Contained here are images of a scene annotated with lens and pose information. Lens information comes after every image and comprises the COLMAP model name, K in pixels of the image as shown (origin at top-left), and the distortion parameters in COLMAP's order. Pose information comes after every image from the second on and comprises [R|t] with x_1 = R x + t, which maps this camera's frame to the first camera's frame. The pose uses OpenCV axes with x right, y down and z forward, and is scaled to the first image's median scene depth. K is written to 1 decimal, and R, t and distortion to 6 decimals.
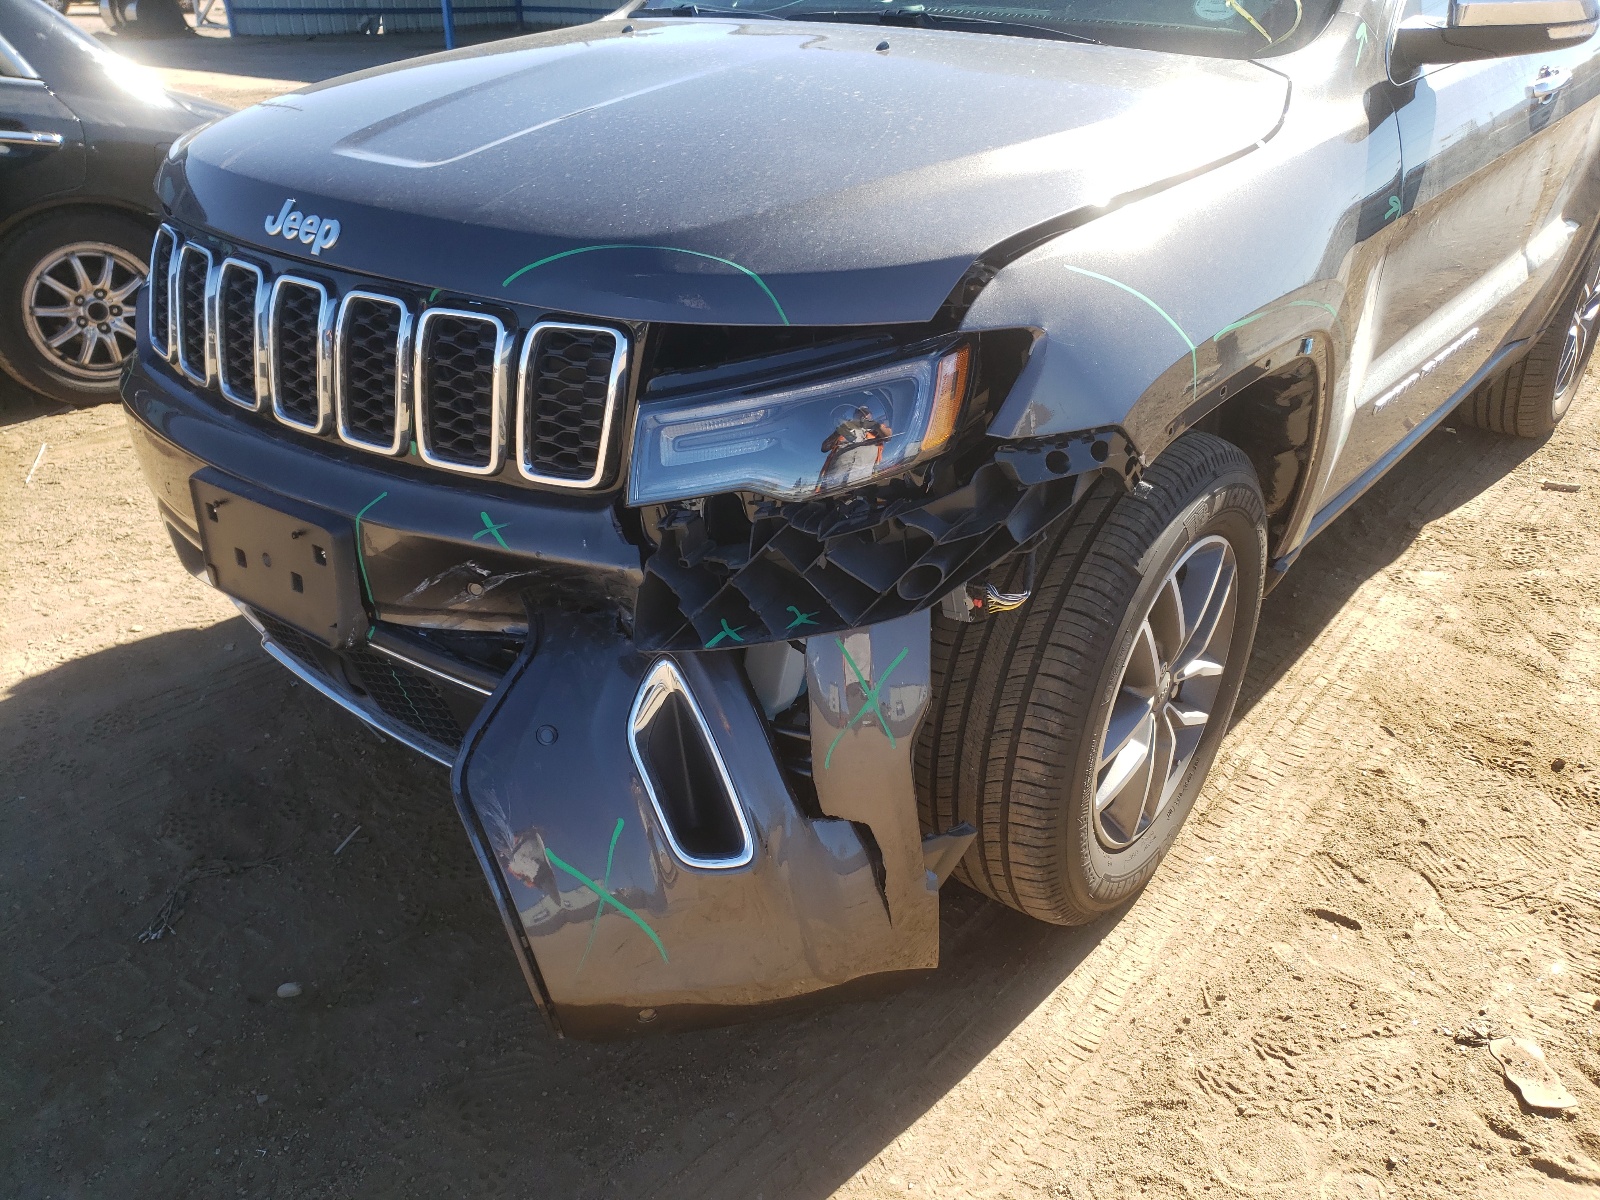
lens RADIAL K [[1248.6, 0, 800.0], [0, 1248.6, 600.0], [0, 0, 1]] dist [0.040007, -0.038316]
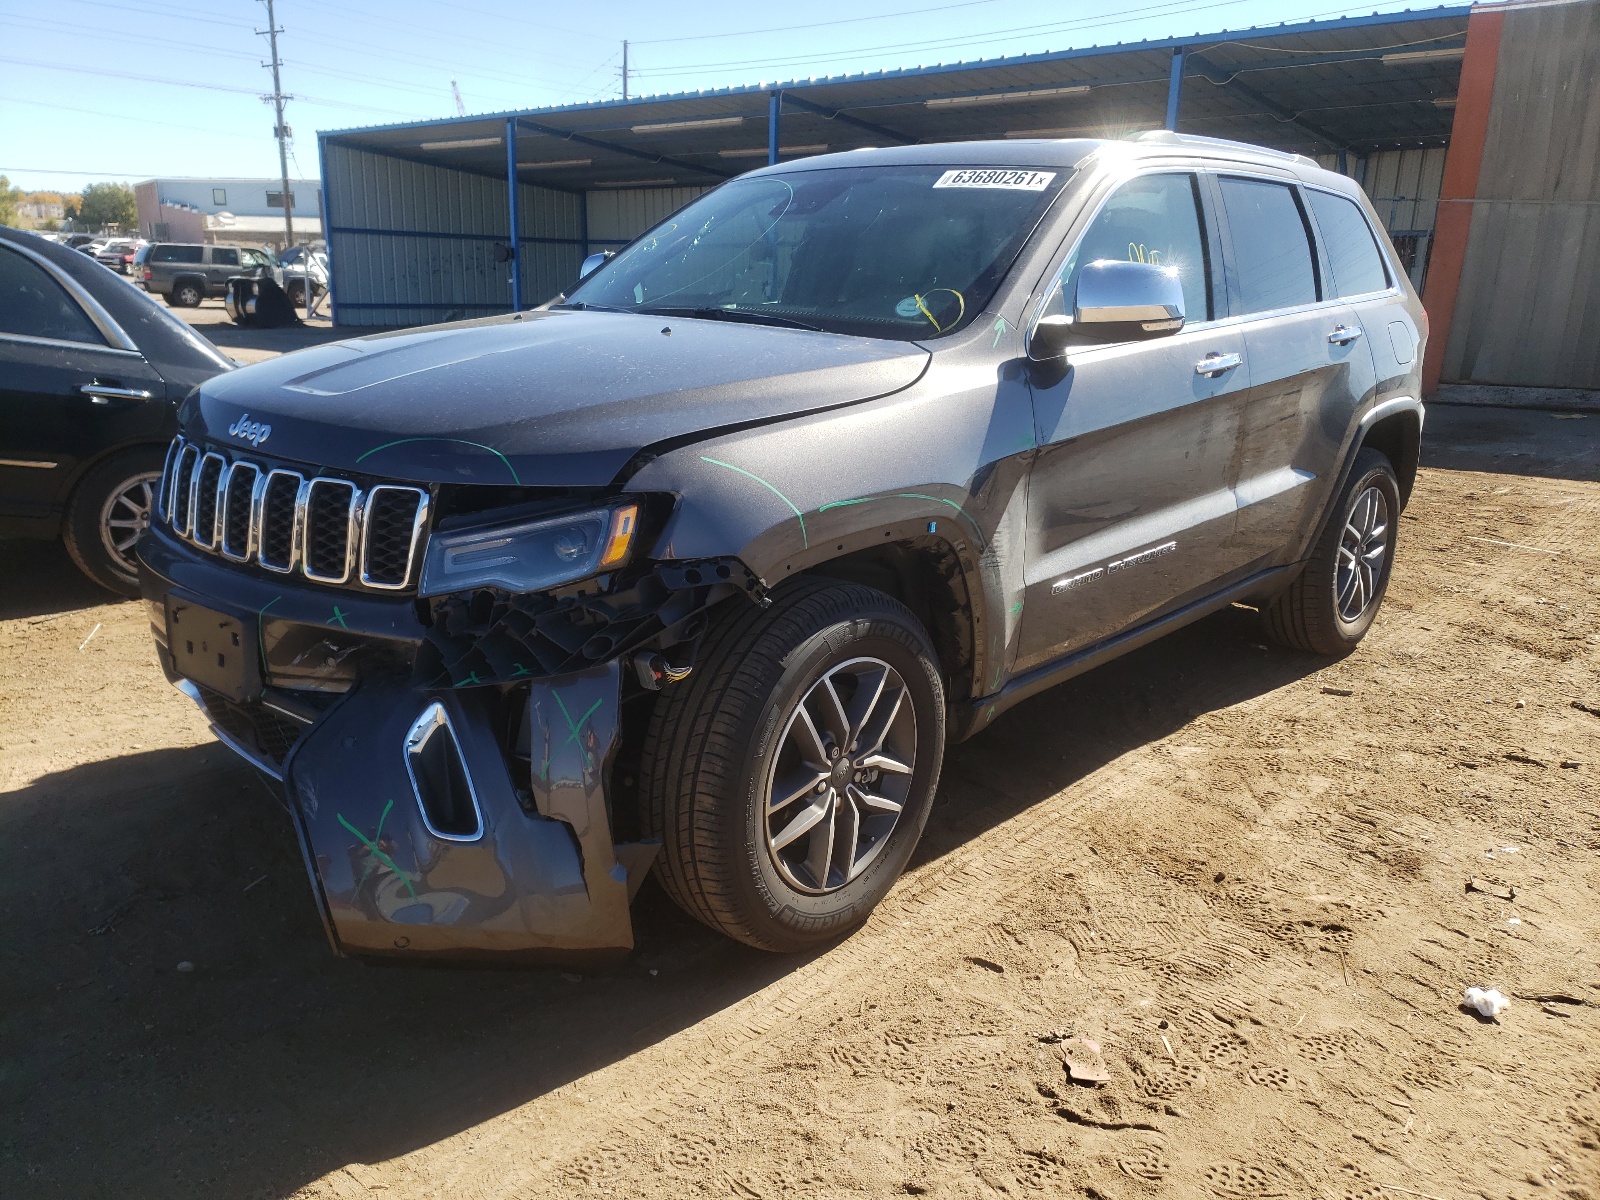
lens RADIAL K [[1285.2, 0, 800.0], [0, 1285.2, 600.0], [0, 0, 1]] dist [0.059679, -0.103952]
pose [[0.997502, 0.024807, -0.066142, 0.357441], [-0.038523, 0.975859, -0.214977, 0.206276], [0.059212, 0.216988, 0.974377, -0.435641]]
